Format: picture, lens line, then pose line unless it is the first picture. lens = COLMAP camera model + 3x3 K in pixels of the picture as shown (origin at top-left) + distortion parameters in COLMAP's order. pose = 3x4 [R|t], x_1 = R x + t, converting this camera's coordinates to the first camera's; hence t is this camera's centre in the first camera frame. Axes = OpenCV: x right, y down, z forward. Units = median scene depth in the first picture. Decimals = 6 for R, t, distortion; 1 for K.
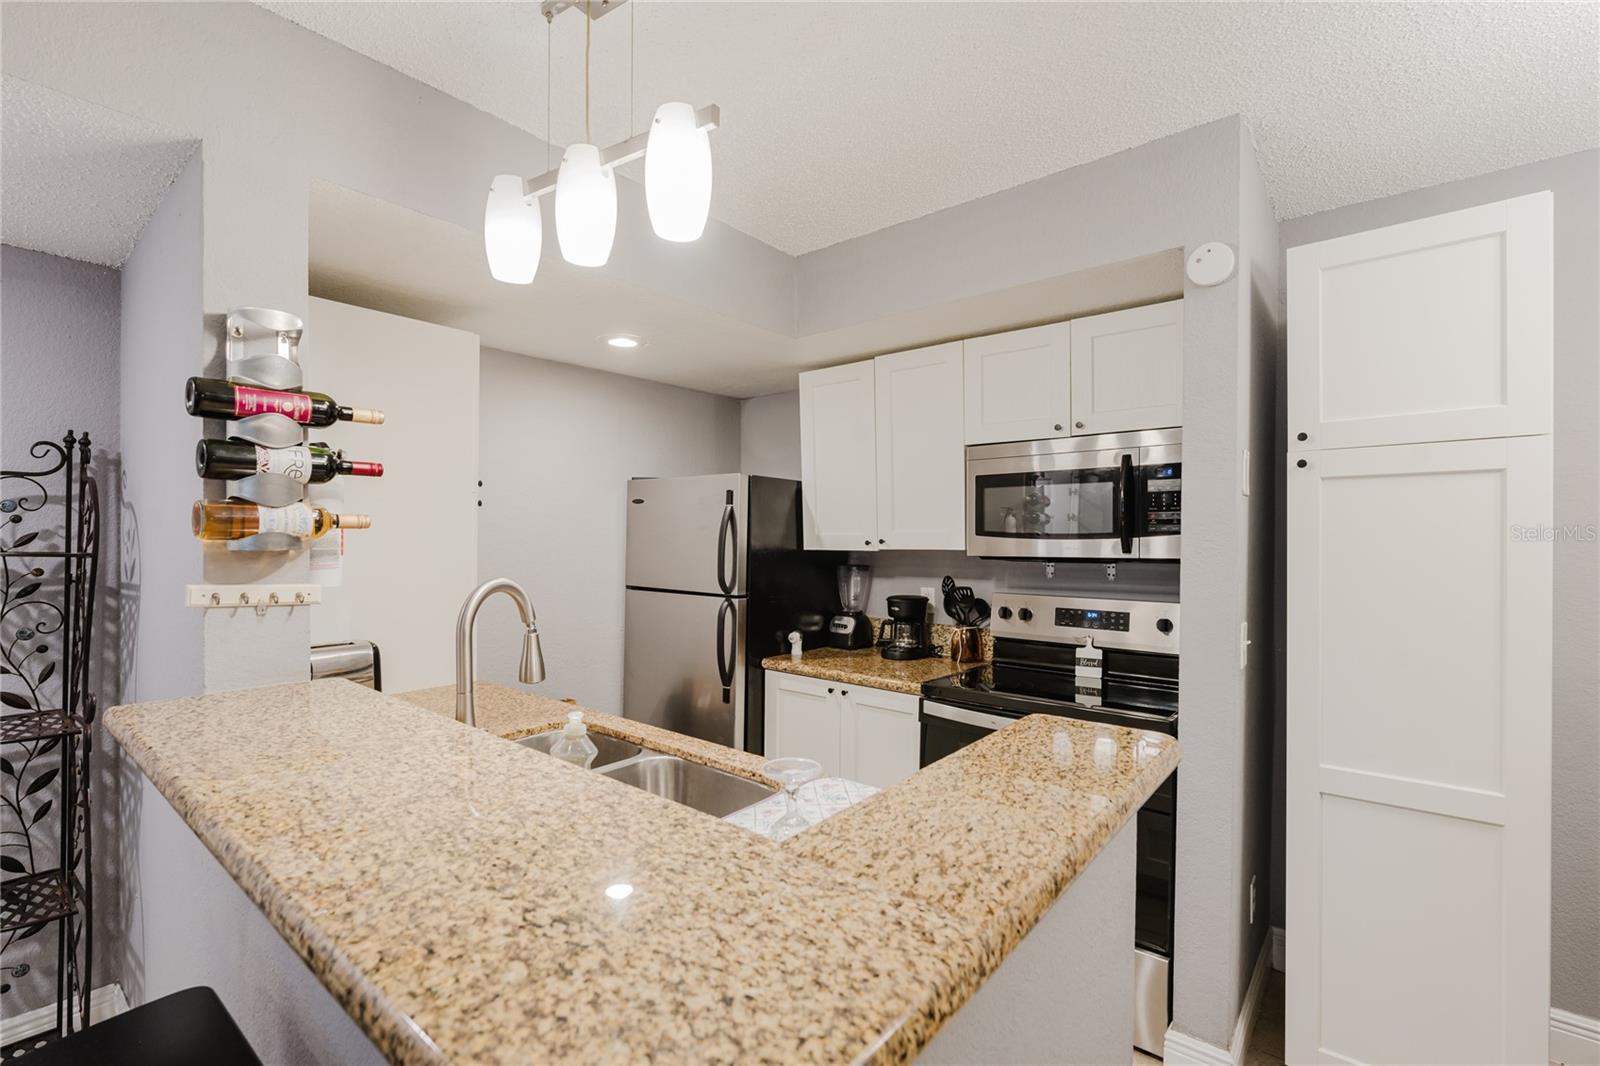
lens RADIAL K [[714.5, 0, 794.1], [0, 714.5, 545.5], [0, 0, 1]] dist [-0.001748, -0.000530]
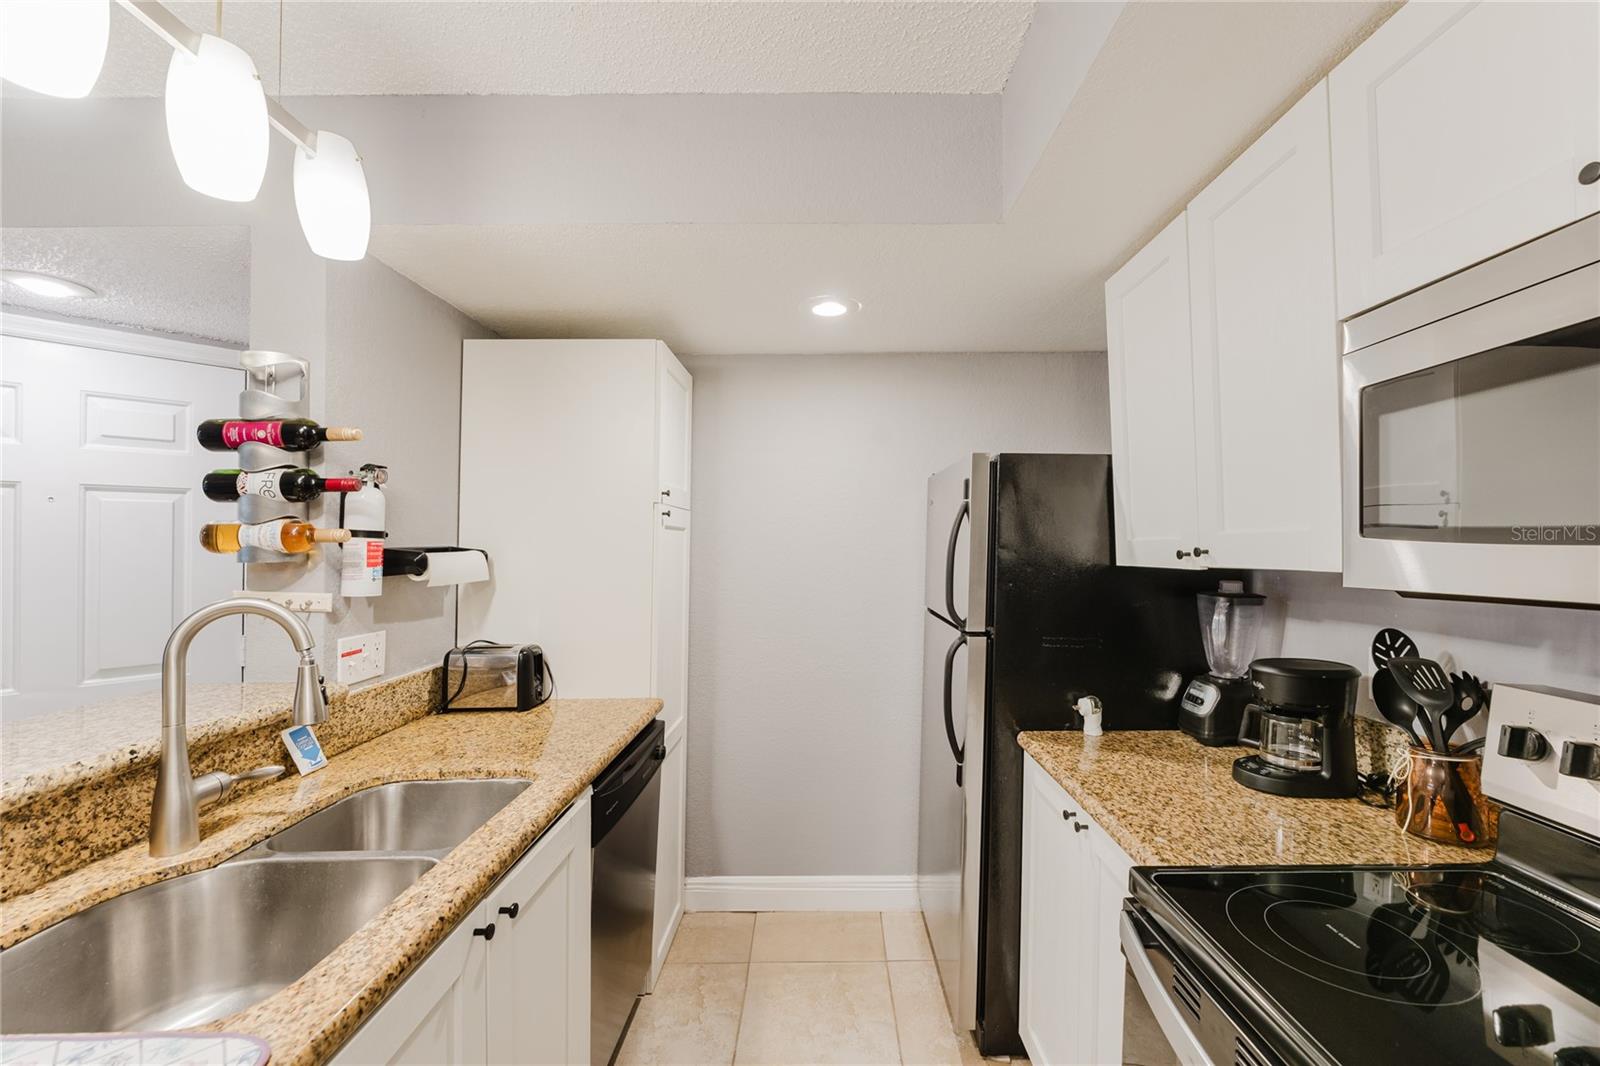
lens RADIAL K [[655.6, 0, 824.3], [0, 655.6, 539.6], [0, 0, 1]] dist [-0.005890, 0.000269]
pose [[0.651283, -0.016362, -0.758659, 0.302340], [-0.001910, 0.999729, -0.023201, -0.003366], [0.758833, 0.016560, 0.651075, 0.476313]]
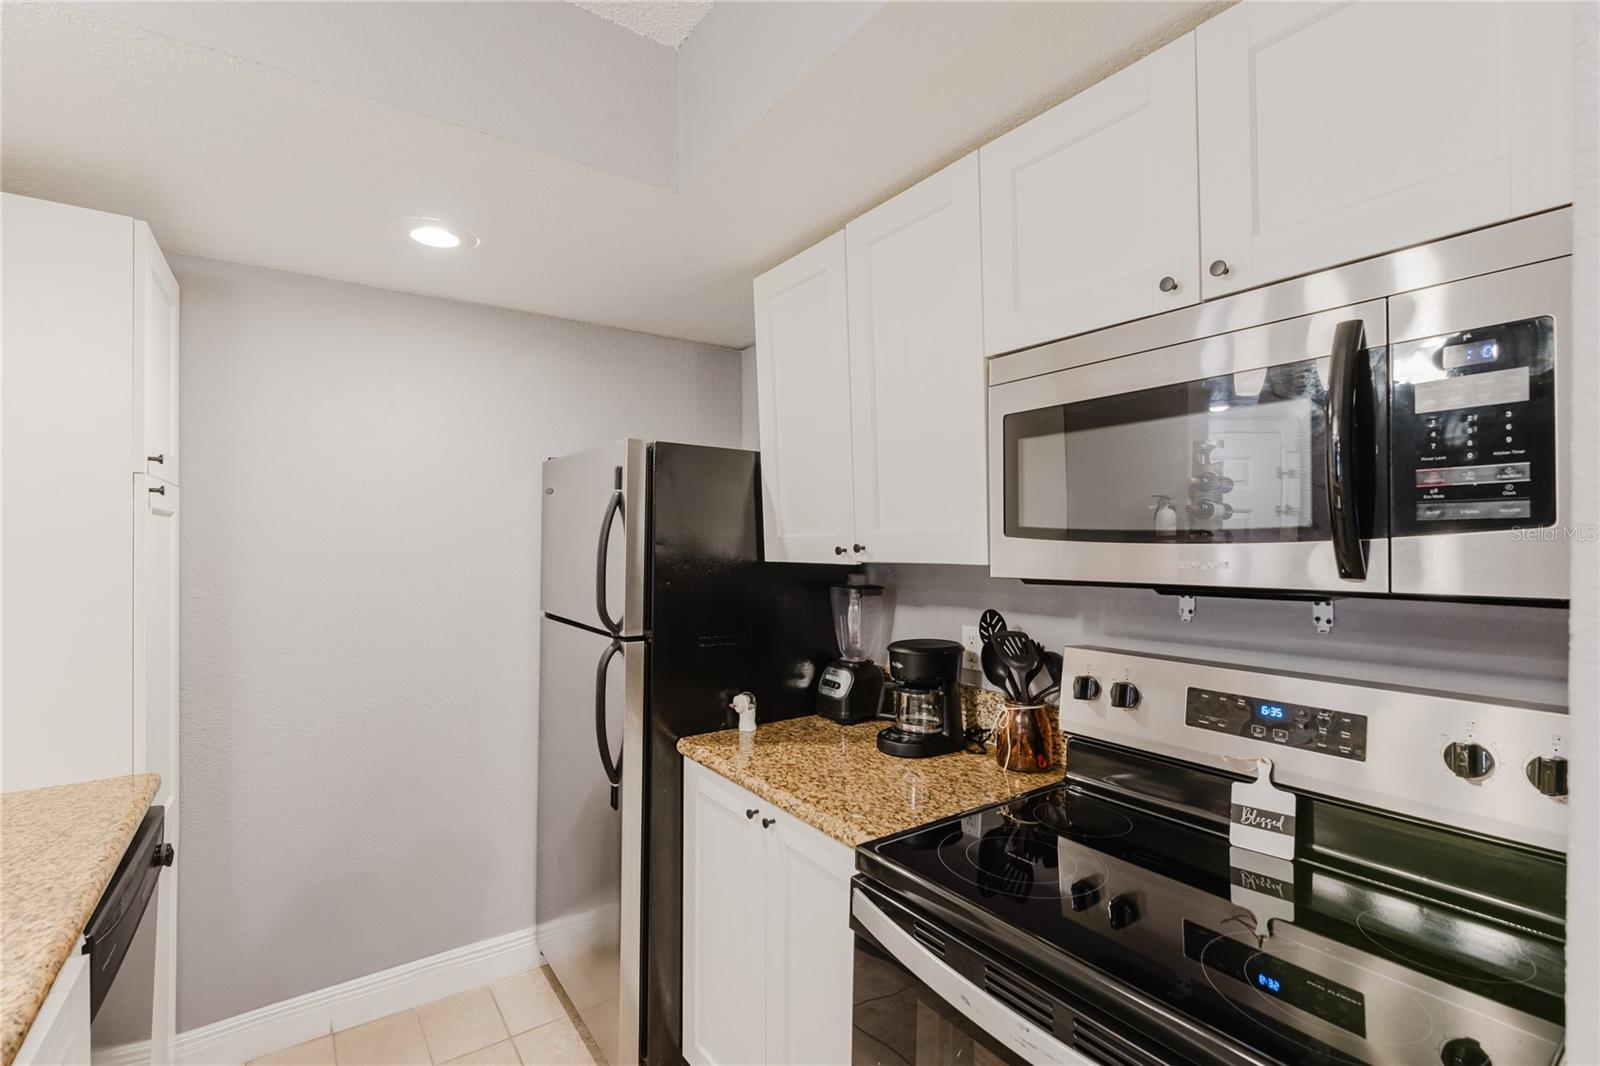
lens RADIAL K [[714.5, 0, 794.1], [0, 714.5, 545.5], [0, 0, 1]] dist [-0.001748, -0.000530]
pose [[0.967223, -0.003695, -0.253901, 0.213123], [0.001727, 0.999967, -0.007974, -0.003630], [0.253922, 0.007274, 0.967197, 0.431725]]
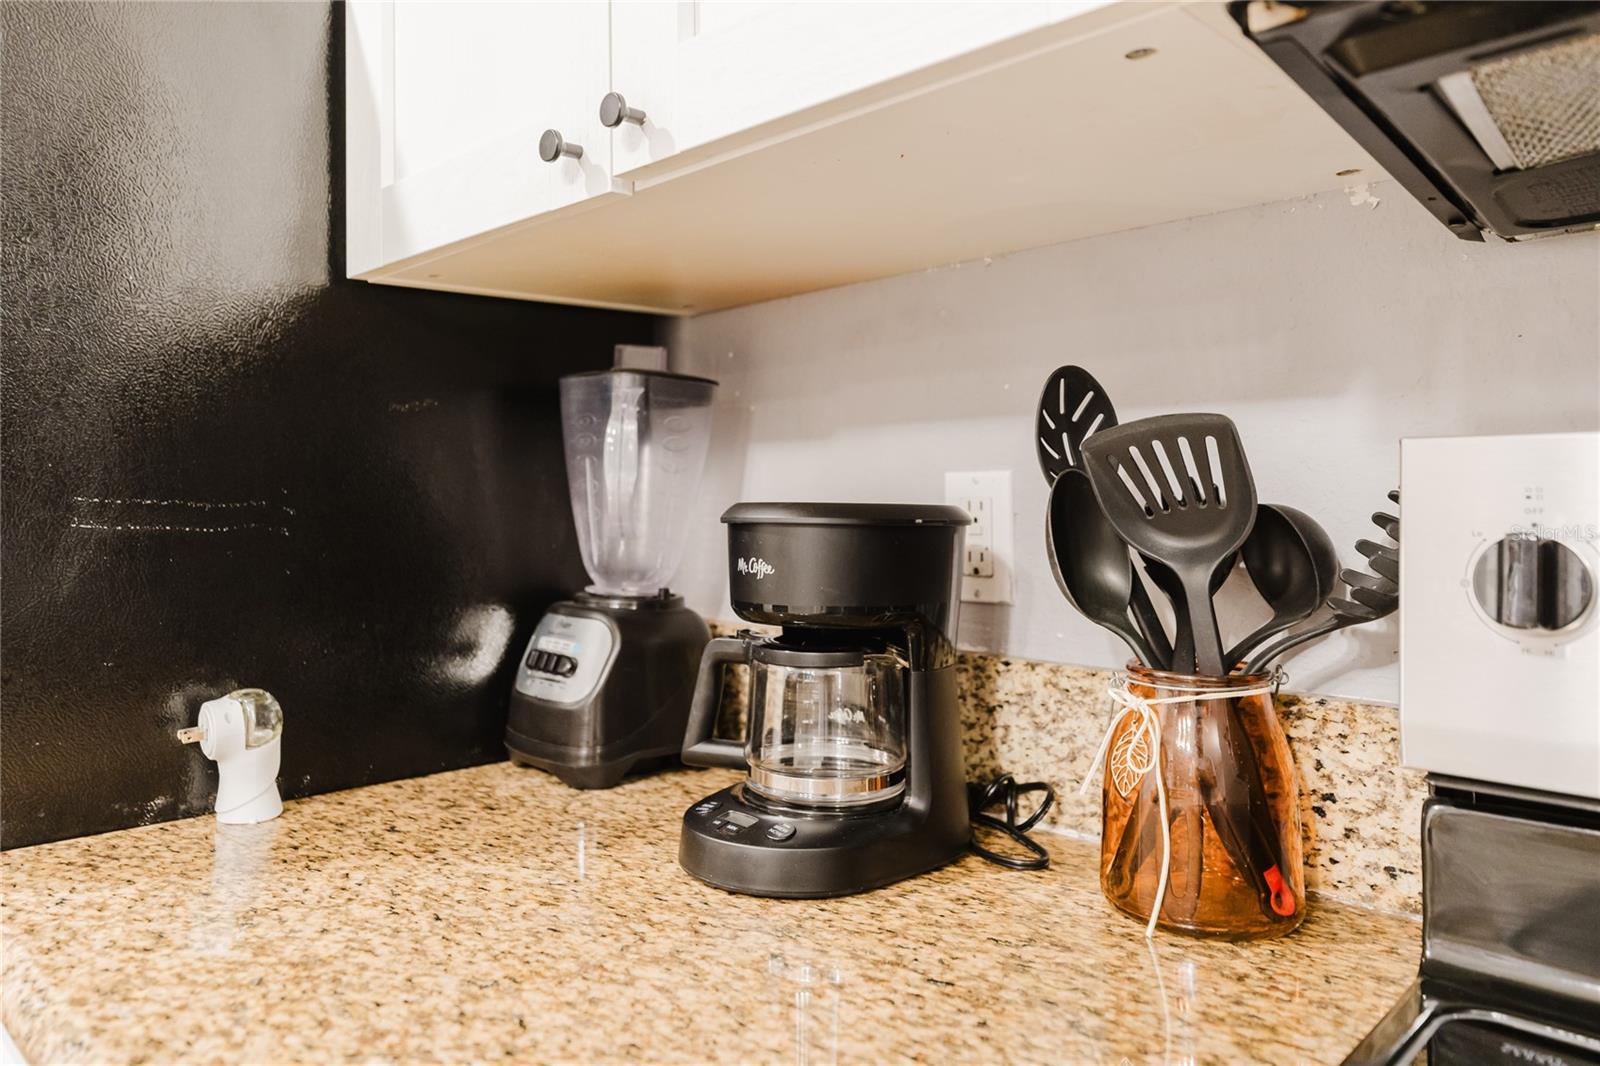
lens RADIAL K [[1109.6, 0, 798.8], [0, 1109.6, 449.1], [0, 0, 1]] dist [-0.004769, -0.000410]
pose [[0.997603, -0.001708, -0.069176, 0.174284], [-0.002537, 0.998120, -0.061238, 0.078654], [0.069151, 0.061266, 0.995723, 0.762493]]
